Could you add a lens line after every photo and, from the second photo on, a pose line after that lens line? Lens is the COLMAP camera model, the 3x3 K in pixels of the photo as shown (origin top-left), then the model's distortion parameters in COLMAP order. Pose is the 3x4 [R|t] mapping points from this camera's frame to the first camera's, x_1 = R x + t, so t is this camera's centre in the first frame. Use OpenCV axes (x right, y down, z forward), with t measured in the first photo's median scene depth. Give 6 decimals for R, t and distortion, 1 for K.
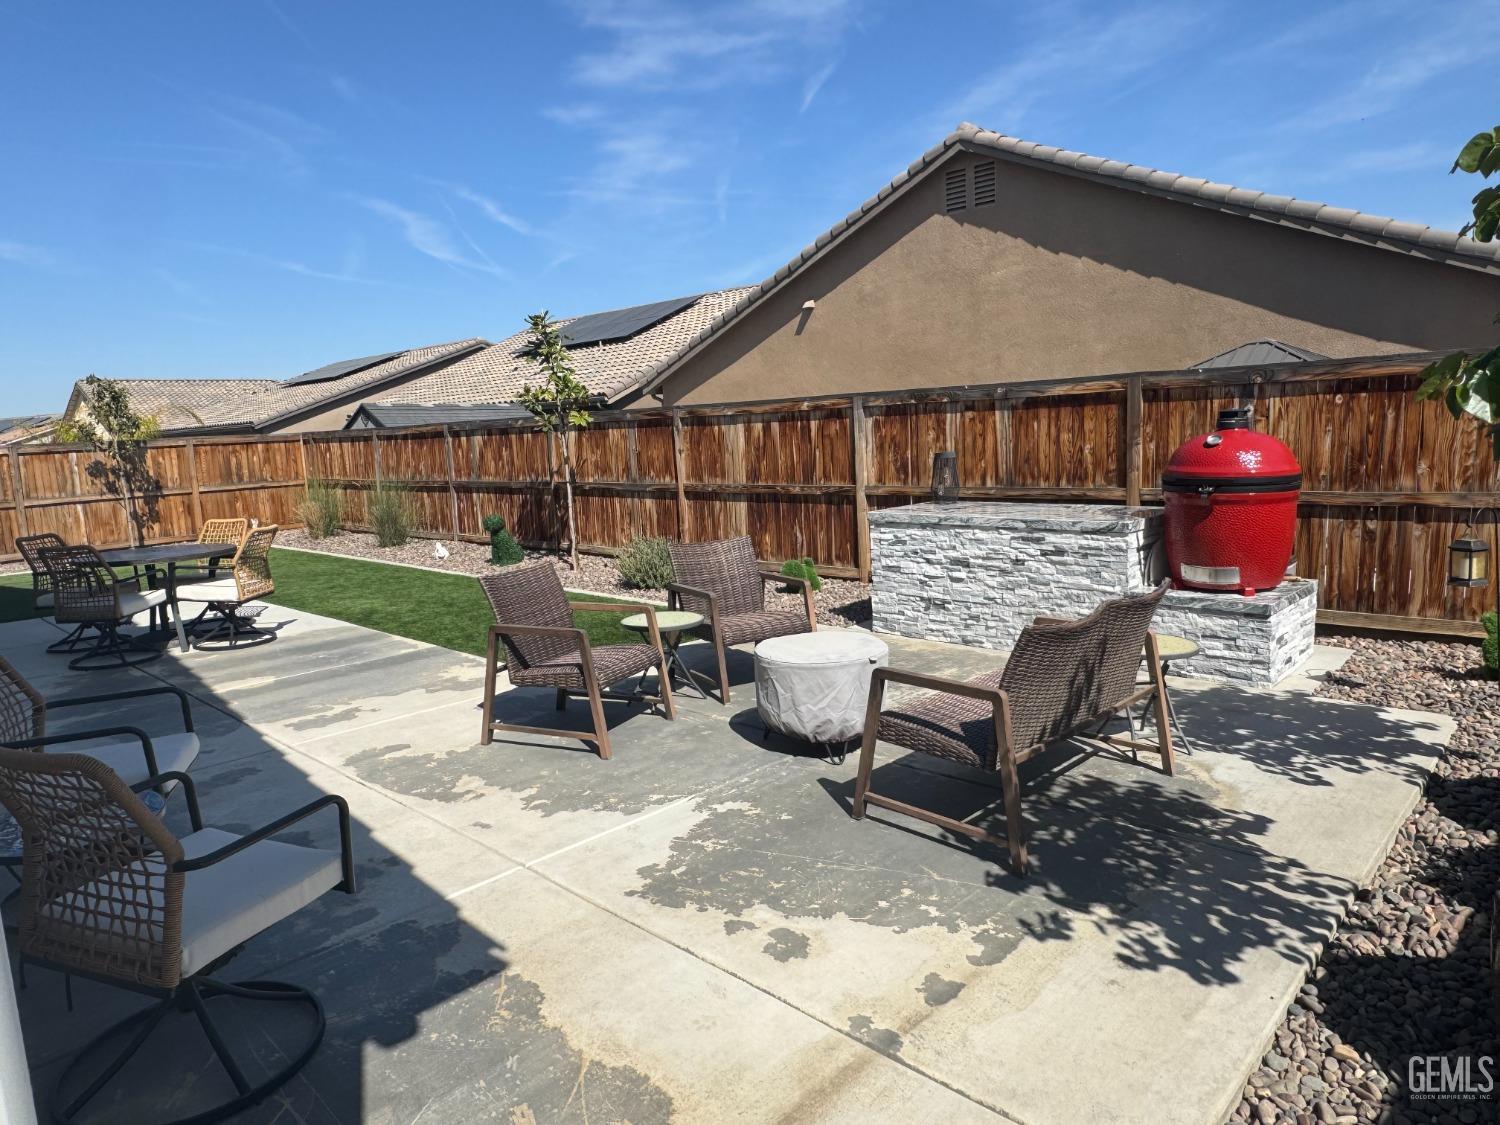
lens RADIAL K [[956.3, 0, 745.9], [0, 956.3, 569.3], [0, 0, 1]] dist [-0.001174, 0.003960]
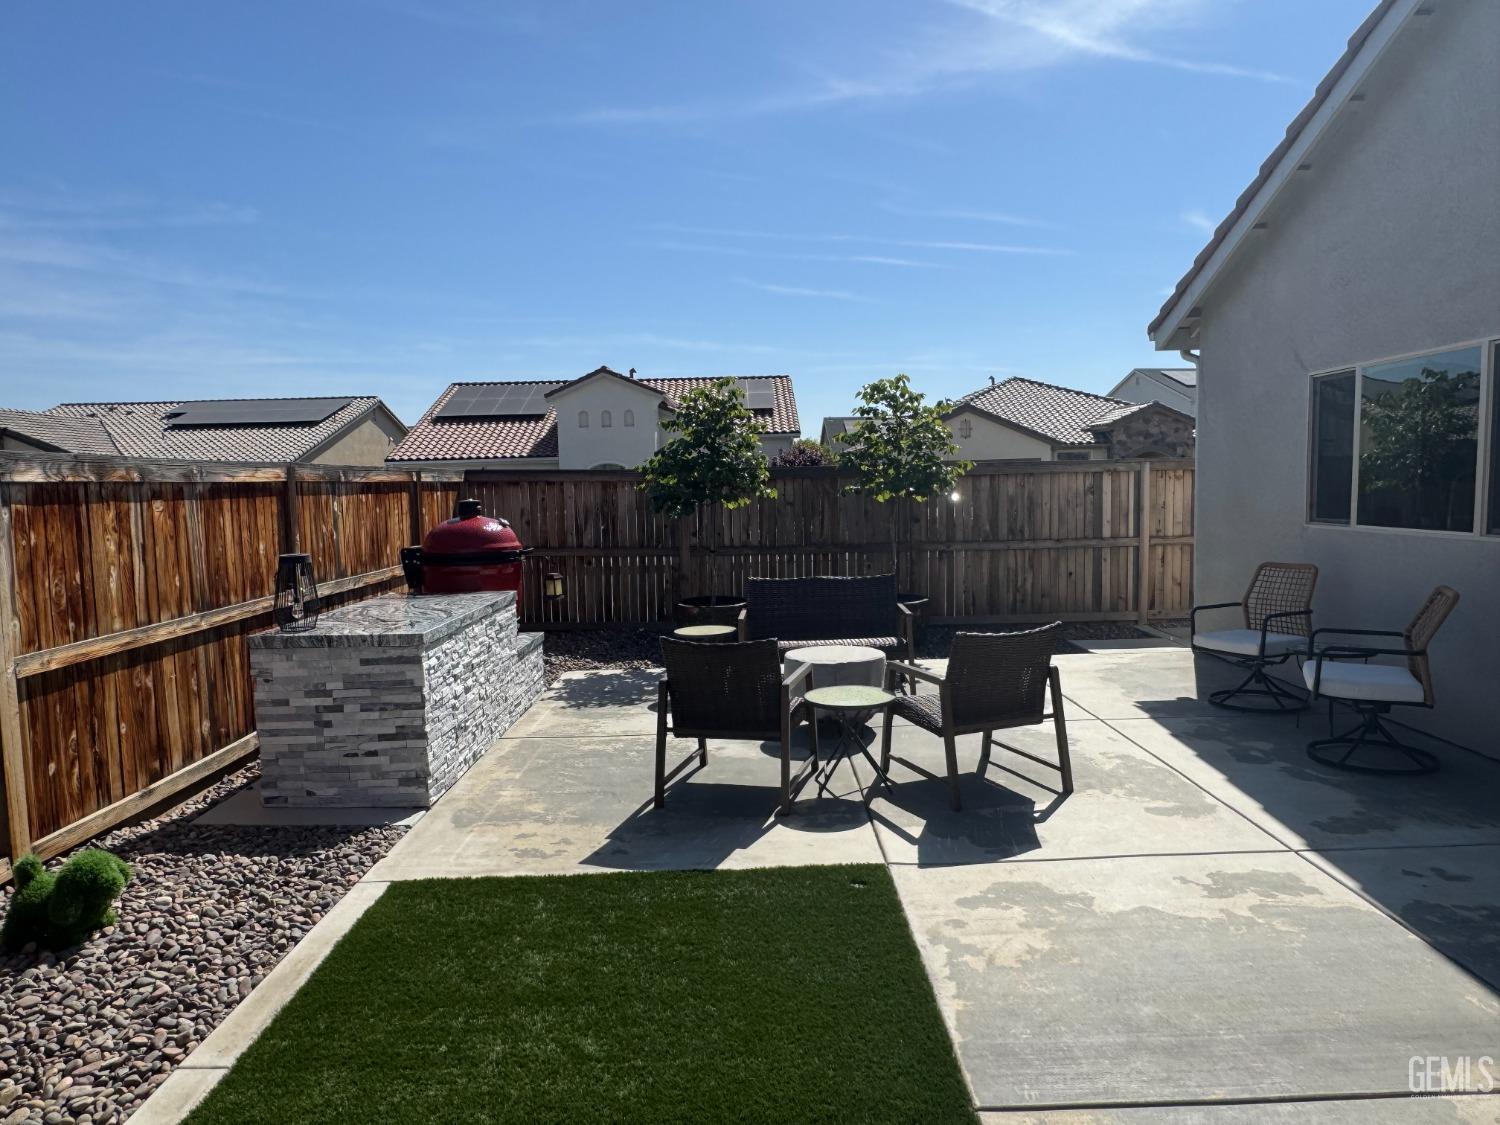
lens RADIAL K [[956.3, 0, 753.3], [0, 956.3, 577.1], [0, 0, 1]] dist [-0.001174, 0.003960]
pose [[-0.692690, -0.007980, 0.721191, -0.572825], [0.163384, 0.972207, 0.167685, -0.189778], [-0.702485, 0.233985, -0.672135, 1.394742]]
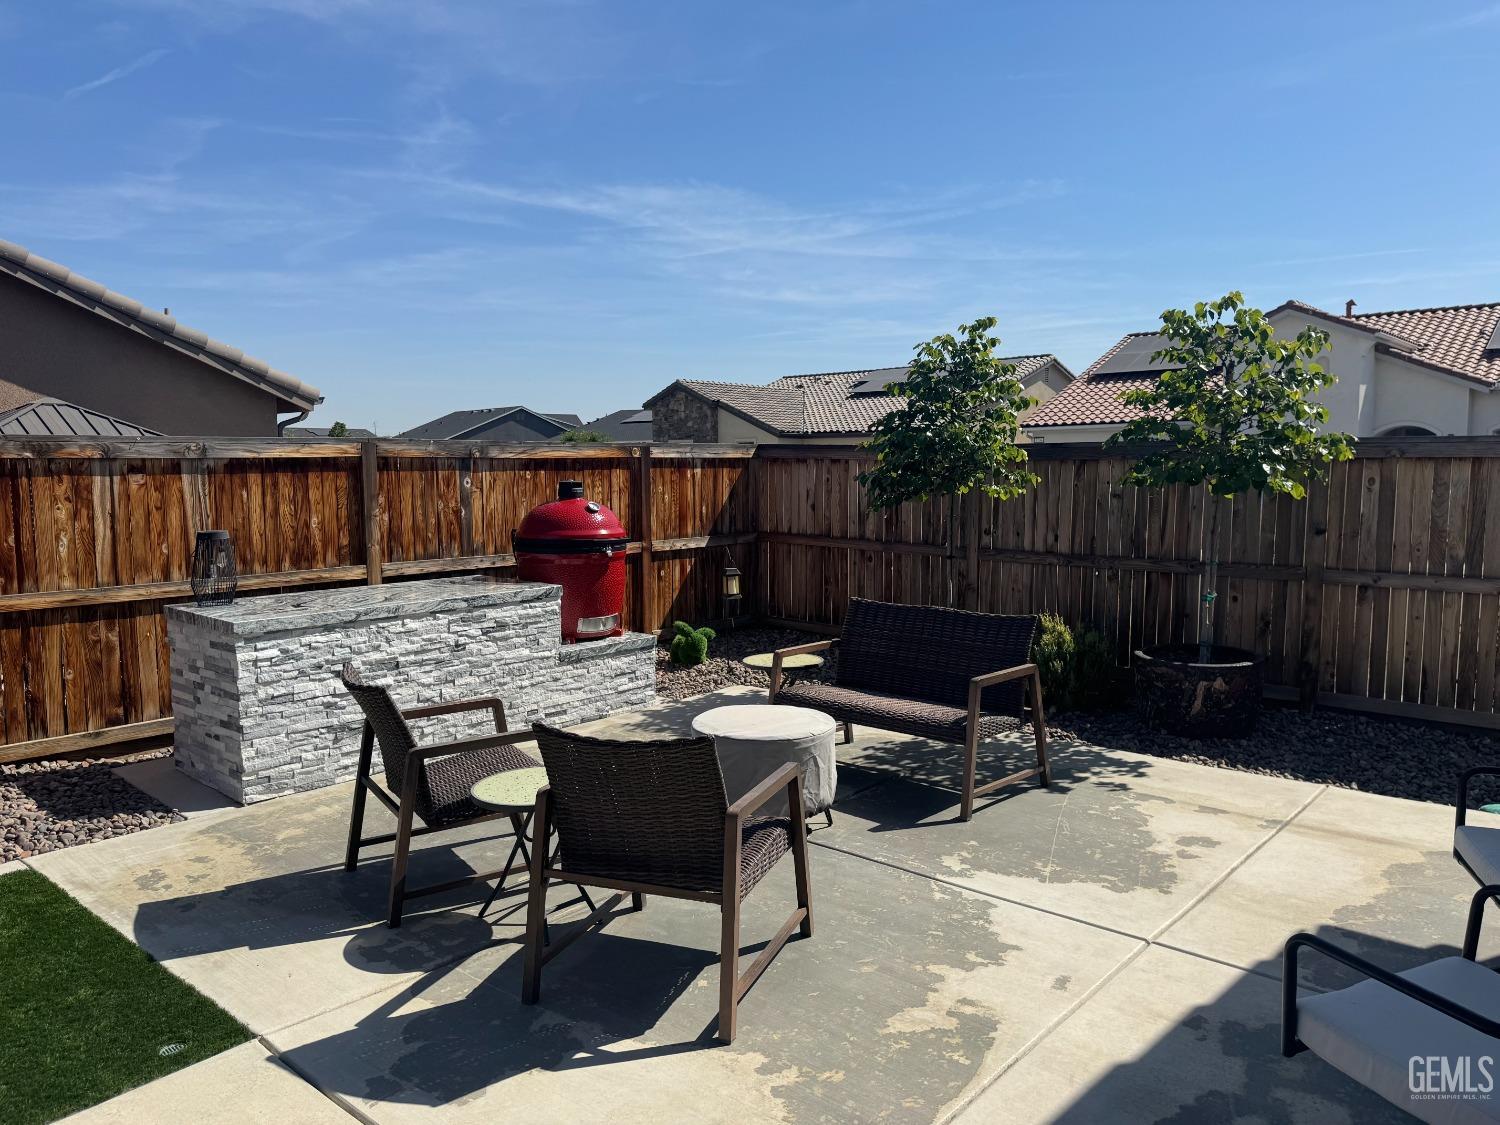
lens RADIAL K [[1056.7, 0, 746.5], [0, 1056.7, 565.9], [0, 0, 1]] dist [0.061620, -0.053657]
pose [[-0.039689, -0.051636, 0.997877, -0.661510], [0.158799, 0.985646, 0.057319, -0.091207], [-0.986513, 0.160737, -0.030920, 0.731664]]
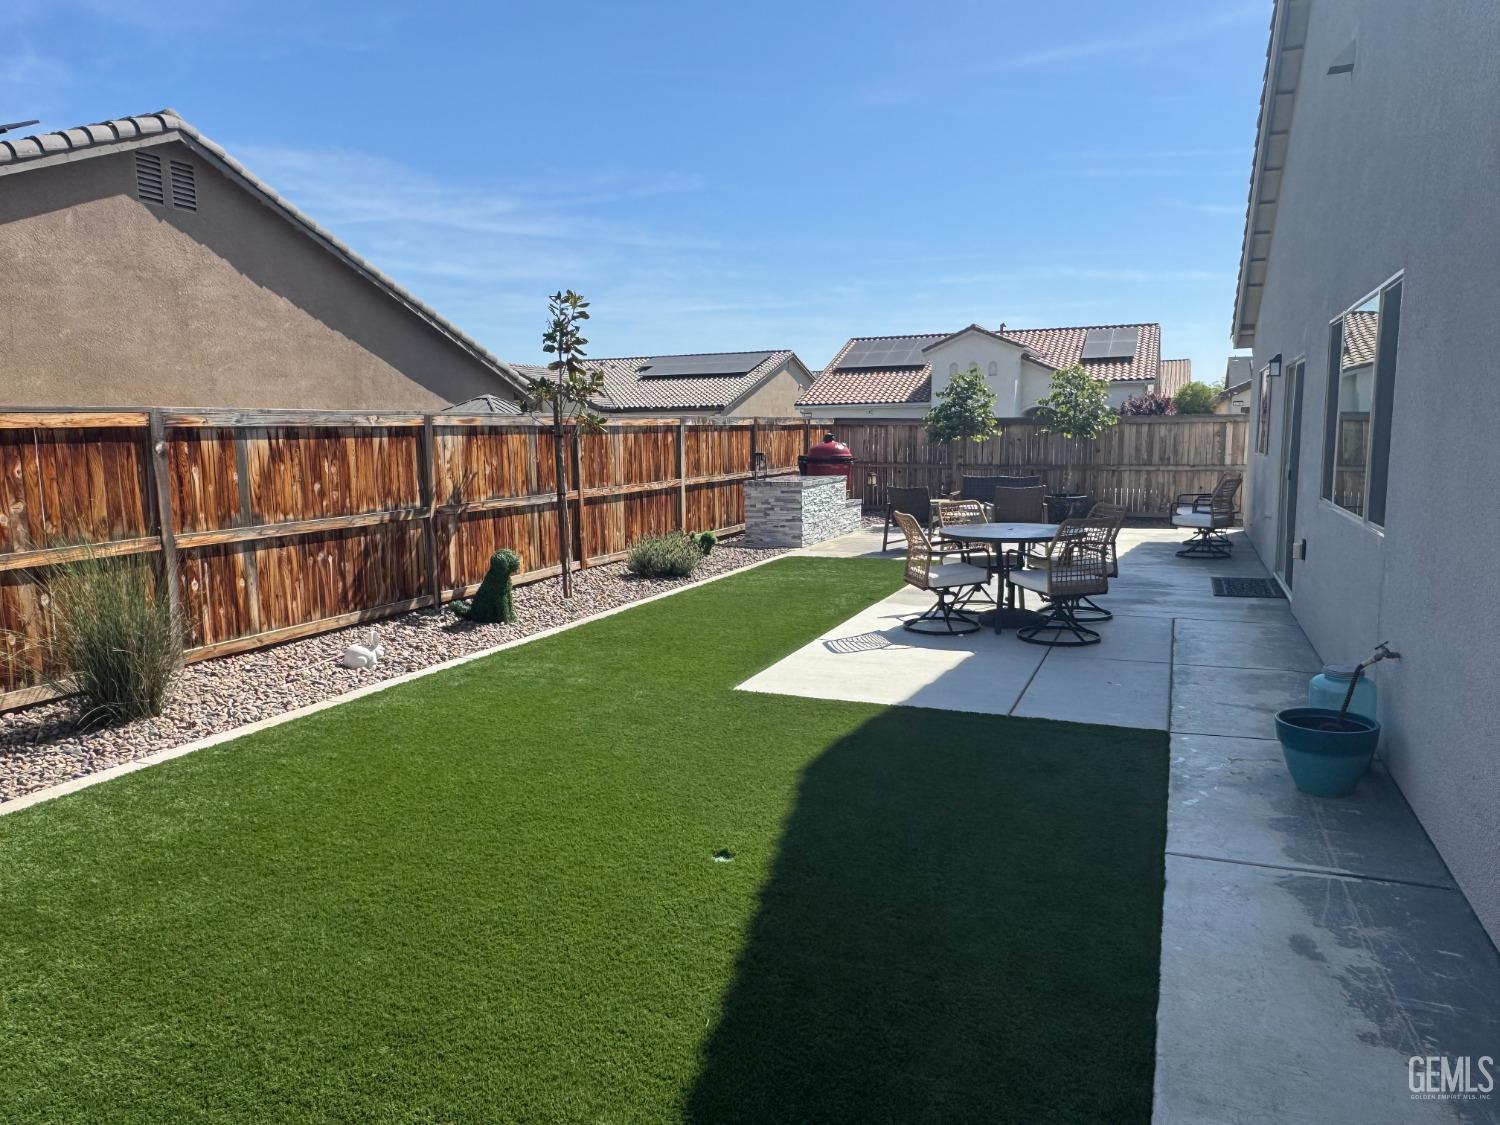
lens RADIAL K [[986.8, 0, 748.0], [0, 986.8, 574.0], [0, 0, 1]] dist [-0.005981, -0.004309]
pose [[-0.346859, -0.084164, 0.934133, -1.770126], [0.170212, 0.973779, 0.150938, -0.209188], [-0.922343, 0.211355, -0.323438, 1.902180]]
